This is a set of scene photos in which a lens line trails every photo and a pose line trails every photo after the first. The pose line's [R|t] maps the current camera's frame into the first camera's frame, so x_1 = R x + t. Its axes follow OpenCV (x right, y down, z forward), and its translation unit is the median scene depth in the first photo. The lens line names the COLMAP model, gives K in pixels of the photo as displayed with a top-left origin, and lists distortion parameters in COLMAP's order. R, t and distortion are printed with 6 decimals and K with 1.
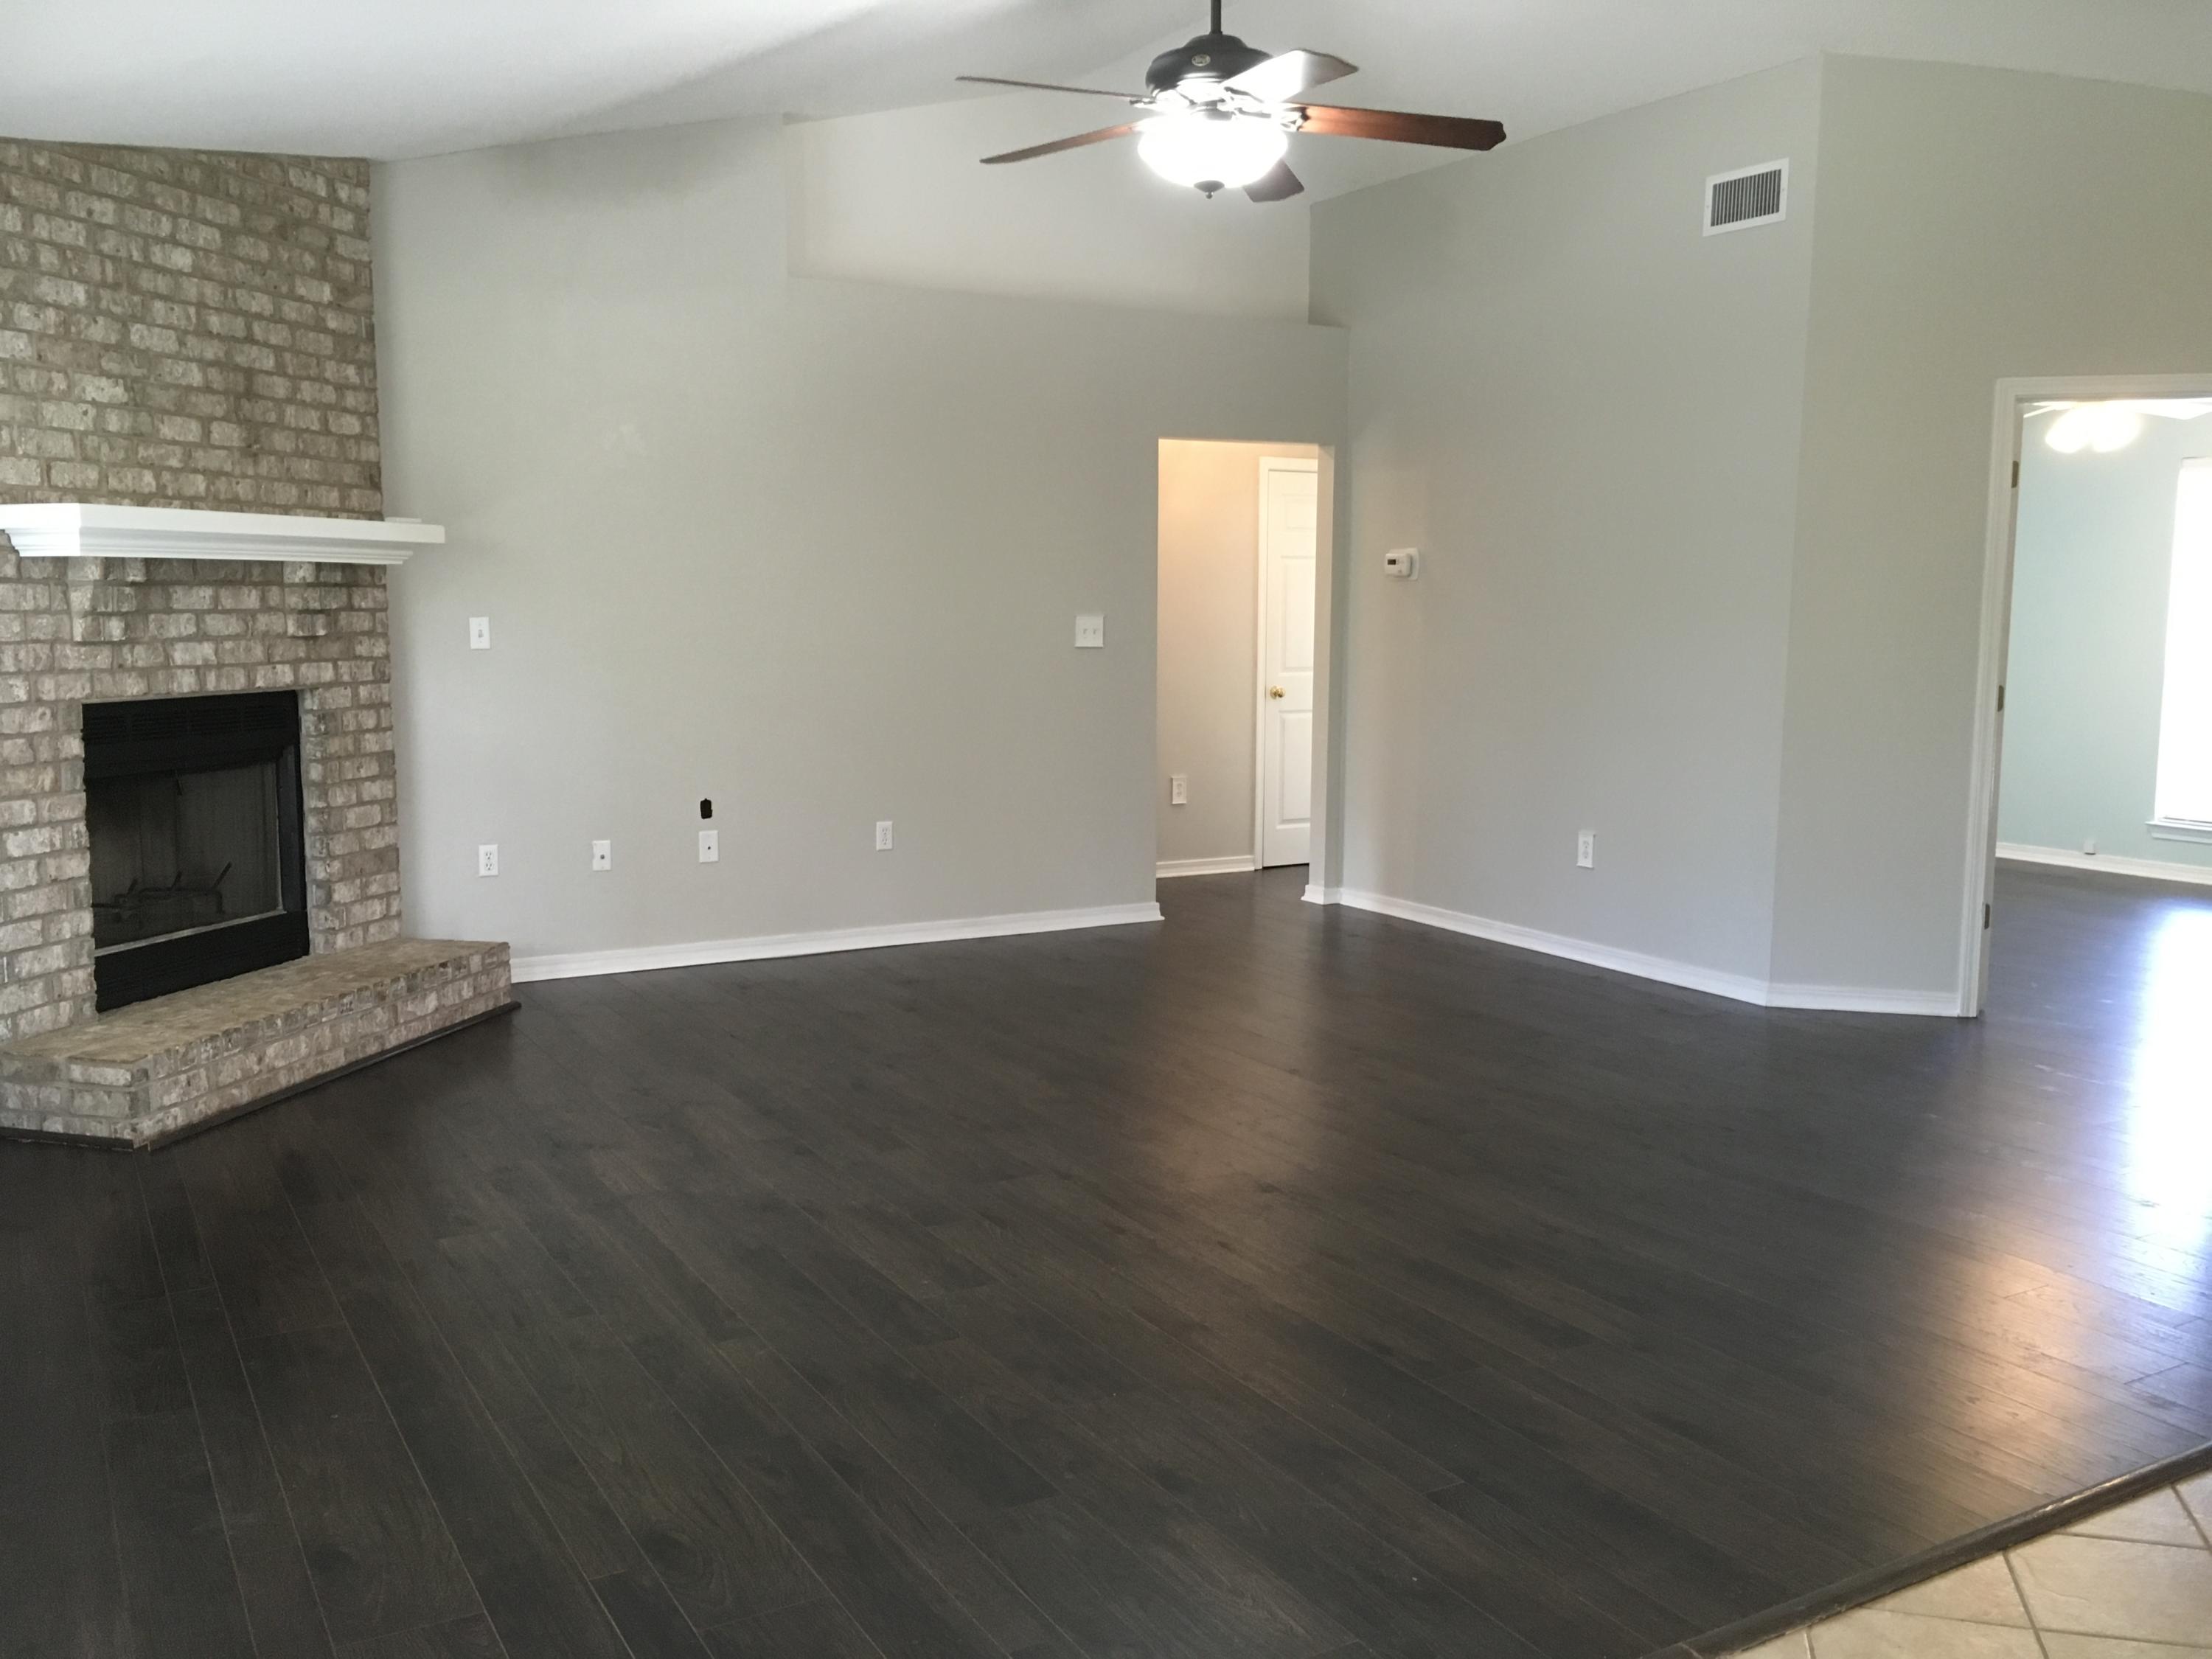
lens RADIAL K [[1883.2, 0, 1104.9], [0, 1883.2, 831.8], [0, 0, 1]] dist [0.077038, -0.117905]
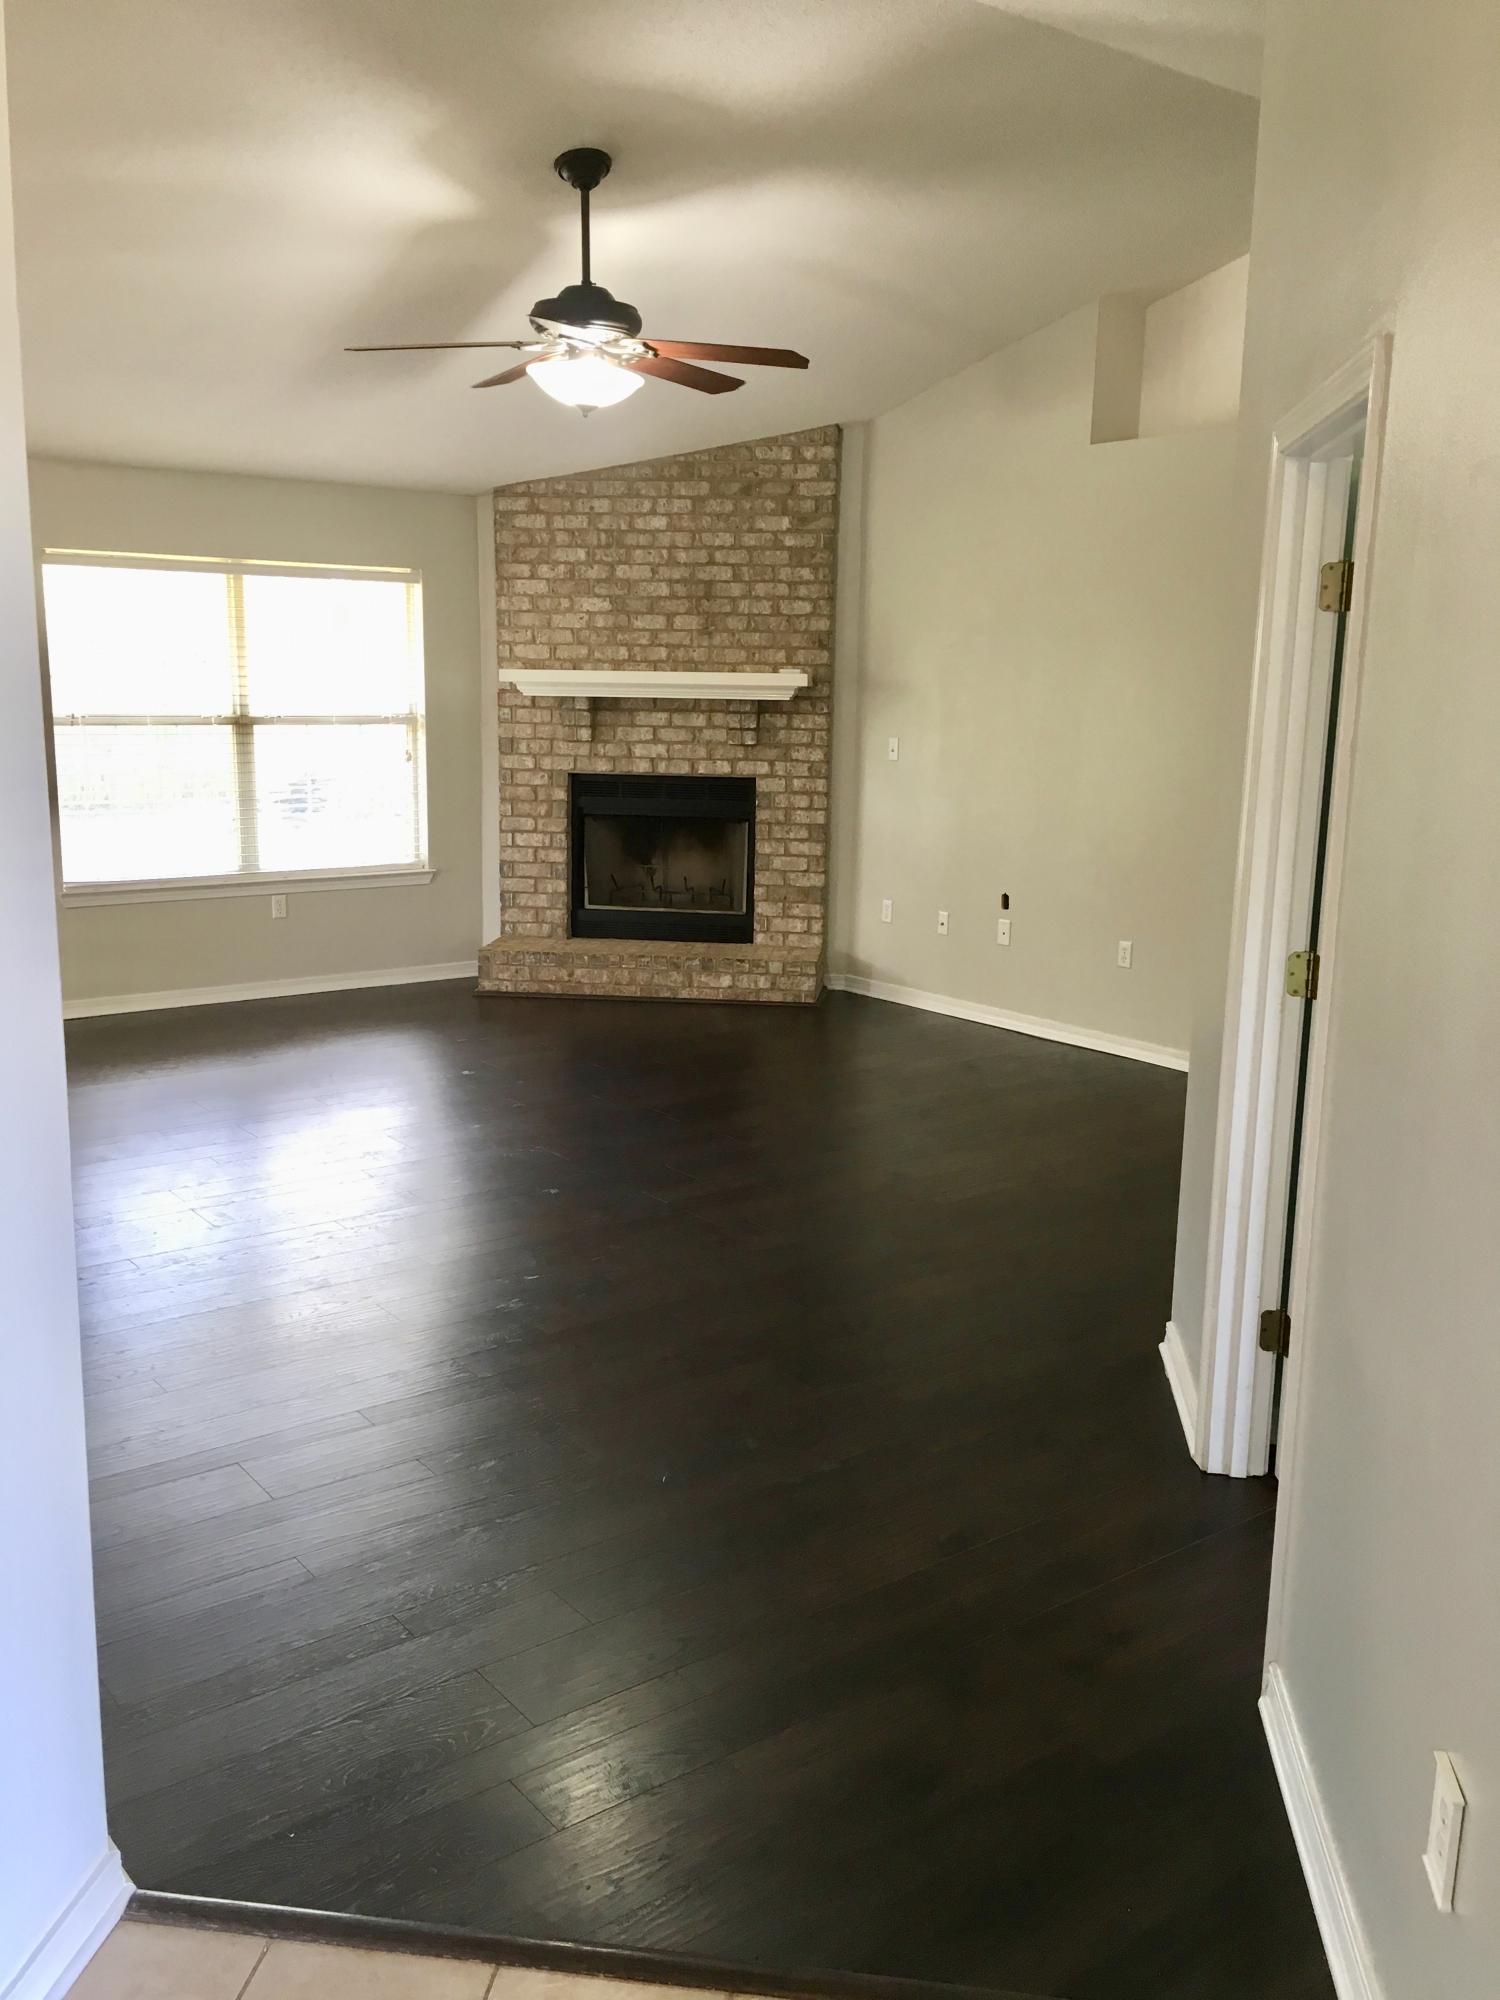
lens RADIAL K [[1702.7, 0, 761.8], [0, 1702.7, 995.1], [0, 0, 1]] dist [0.077038, -0.117905]
pose [[0.132943, 0.183051, -0.974073, 1.079807], [-0.137652, 0.976682, 0.164754, -0.142483], [0.981518, 0.112180, 0.155040, 0.857173]]
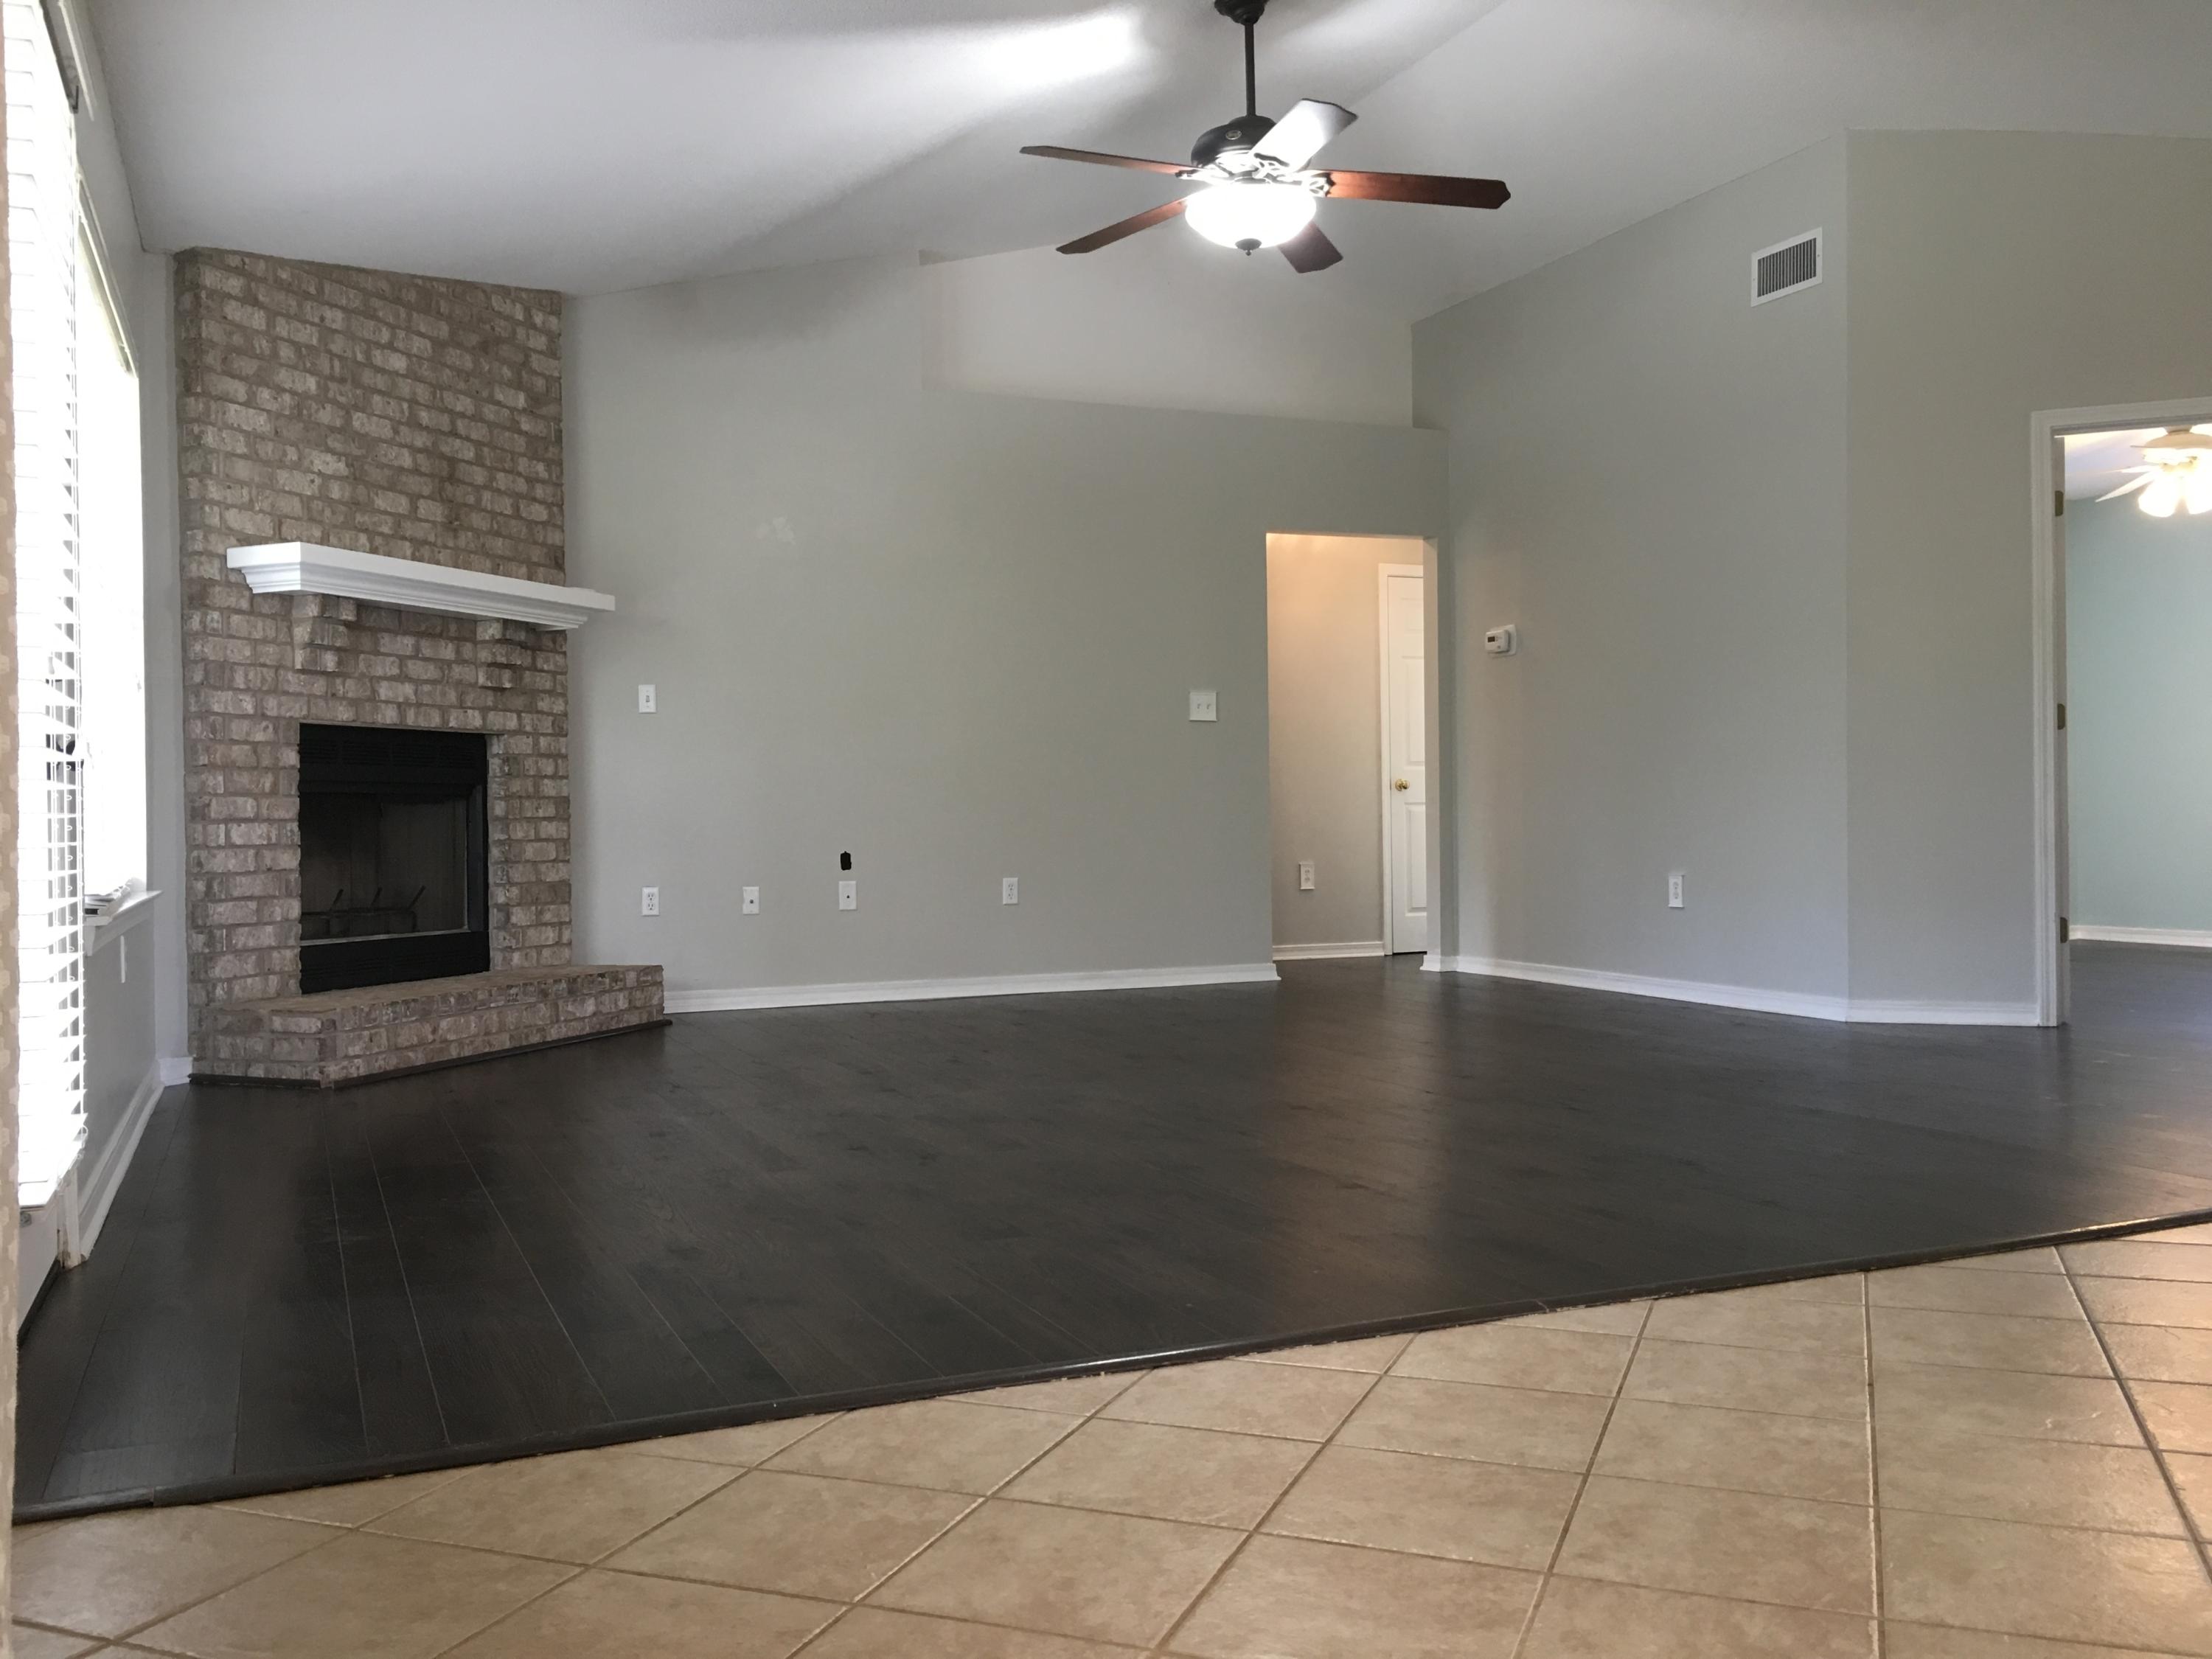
lens RADIAL K [[1883.2, 0, 1106.2], [0, 1883.2, 829.4], [0, 0, 1]] dist [0.077038, -0.117905]
pose [[0.993122, -0.018130, -0.115669, 0.083644], [0.004399, 0.993018, -0.117877, 0.125452], [0.116999, 0.116557, 0.986269, -0.083426]]
